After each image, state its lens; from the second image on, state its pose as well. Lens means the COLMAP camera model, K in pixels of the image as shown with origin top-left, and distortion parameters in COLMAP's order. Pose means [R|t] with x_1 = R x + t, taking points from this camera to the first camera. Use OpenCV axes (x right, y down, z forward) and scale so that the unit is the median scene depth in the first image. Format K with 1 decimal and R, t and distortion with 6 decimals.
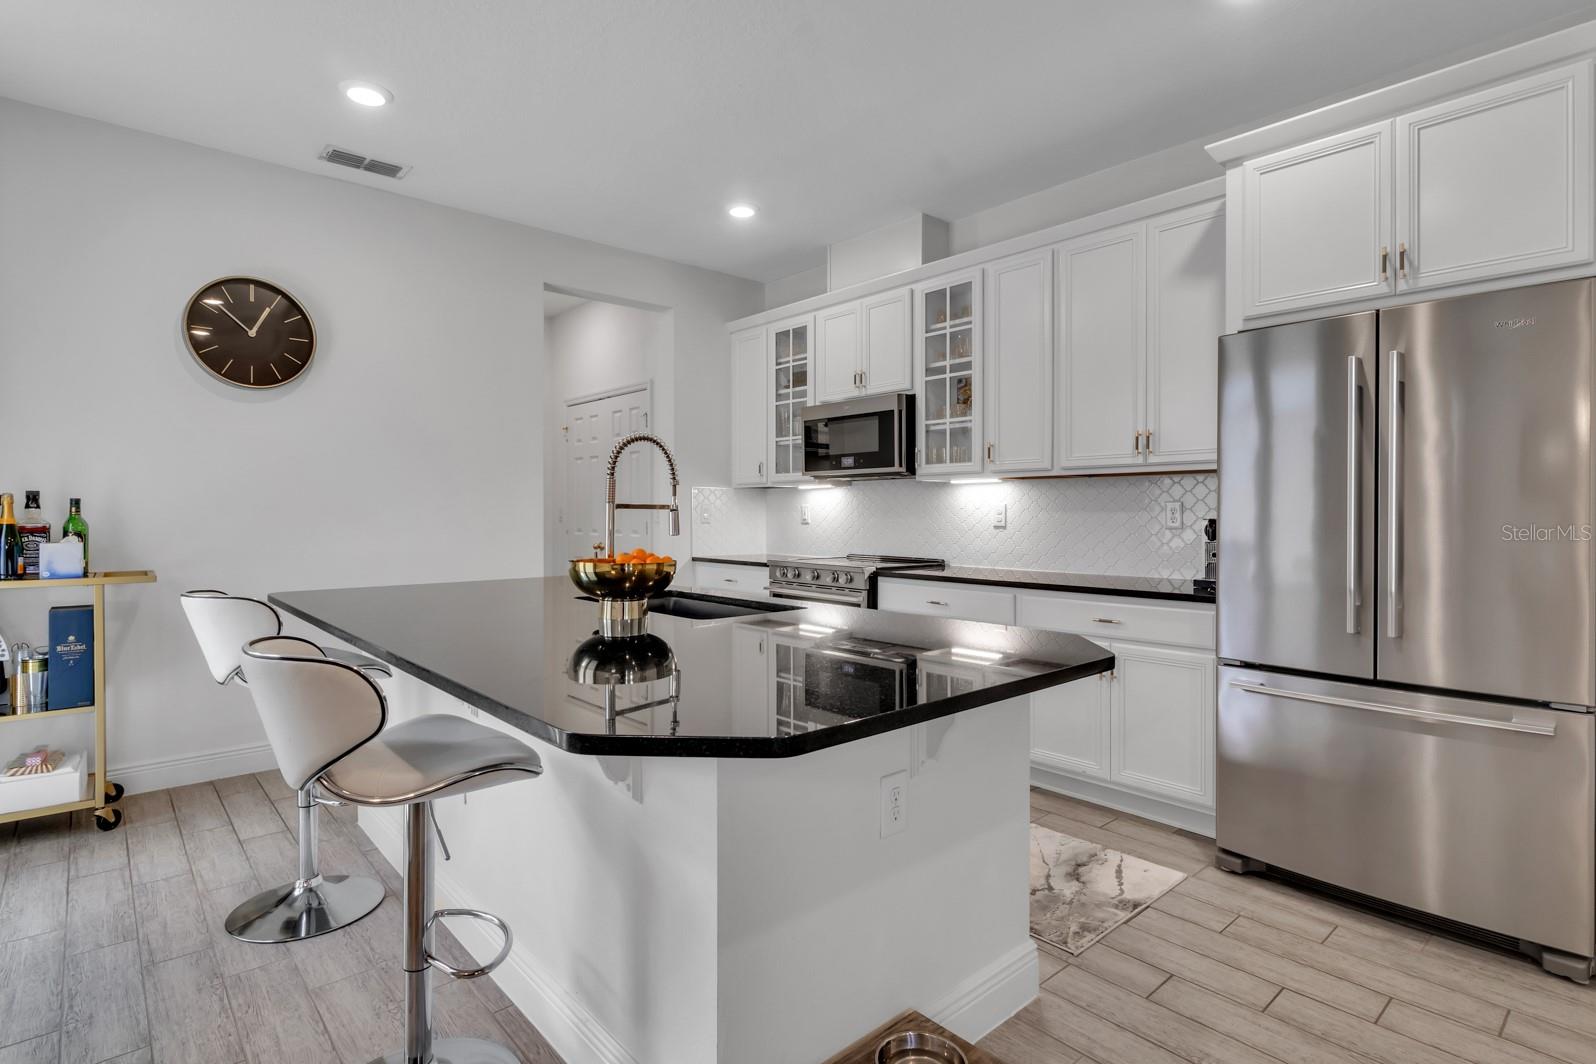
lens RADIAL K [[794.1, 0, 809.2], [0, 794.1, 521.4], [0, 0, 1]] dist [-0.003925, -0.001157]
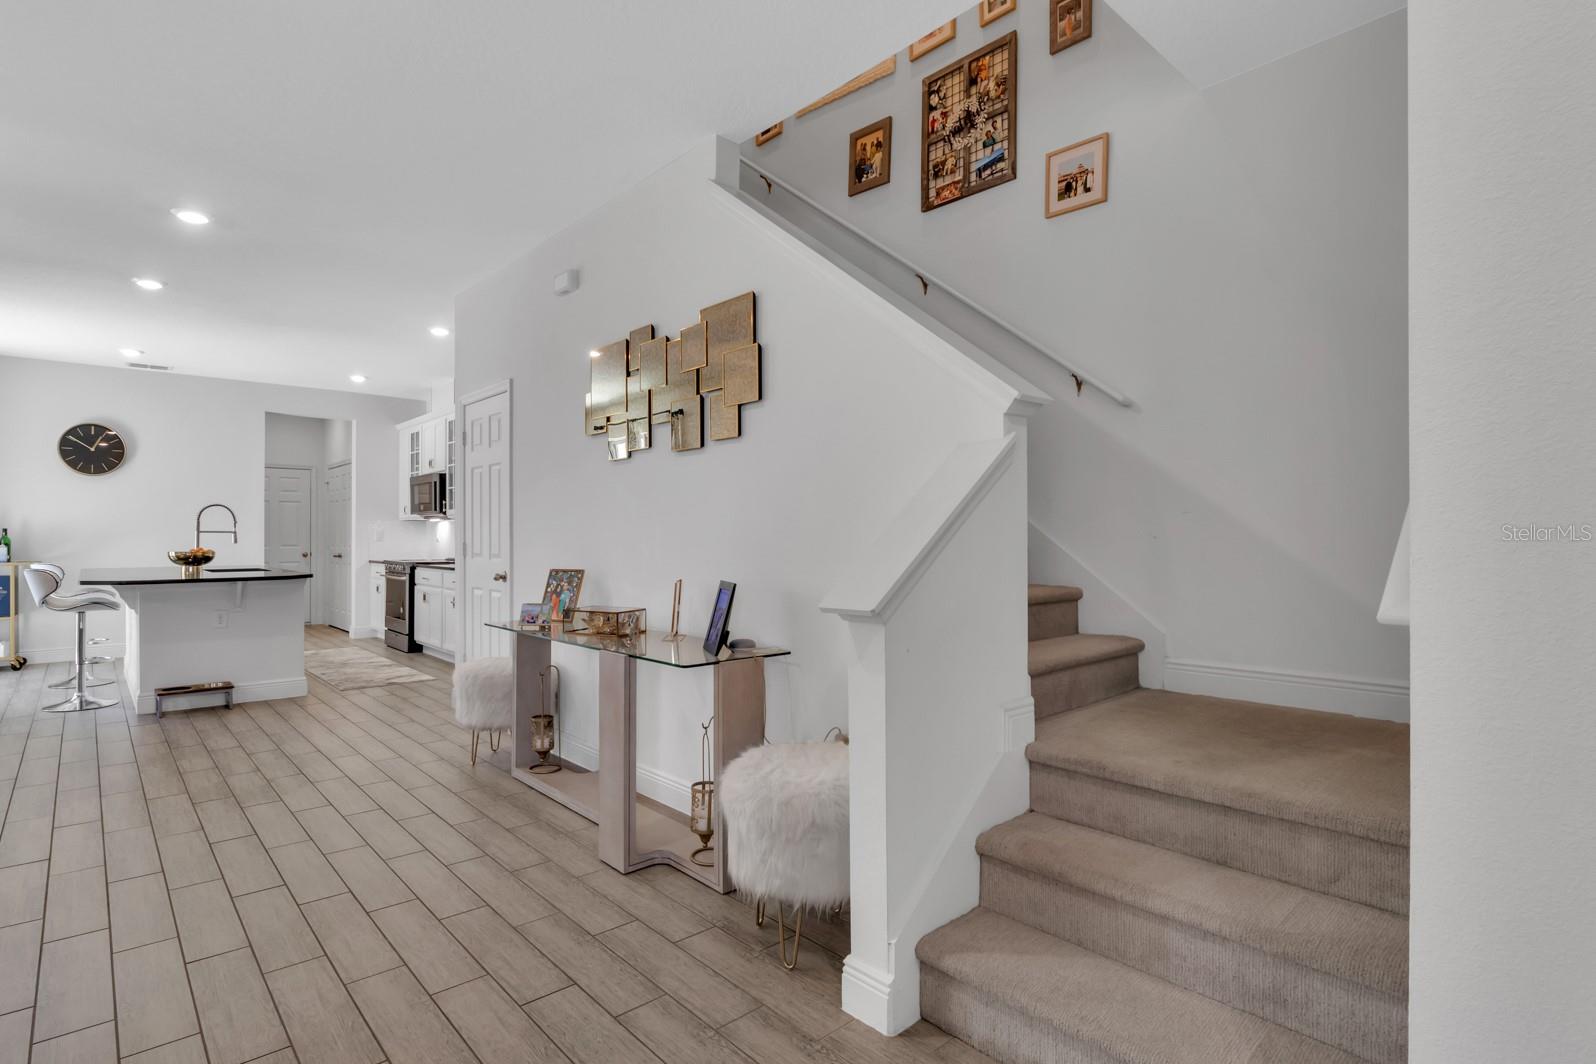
lens RADIAL K [[794.1, 0, 787.0], [0, 794.1, 536.5], [0, 0, 1]] dist [-0.003925, -0.001157]
pose [[0.999986, -0.000647, -0.005303, 1.163853], [0.000593, 0.999948, -0.010191, 0.016703], [0.005309, 0.010187, 0.999934, -1.100302]]
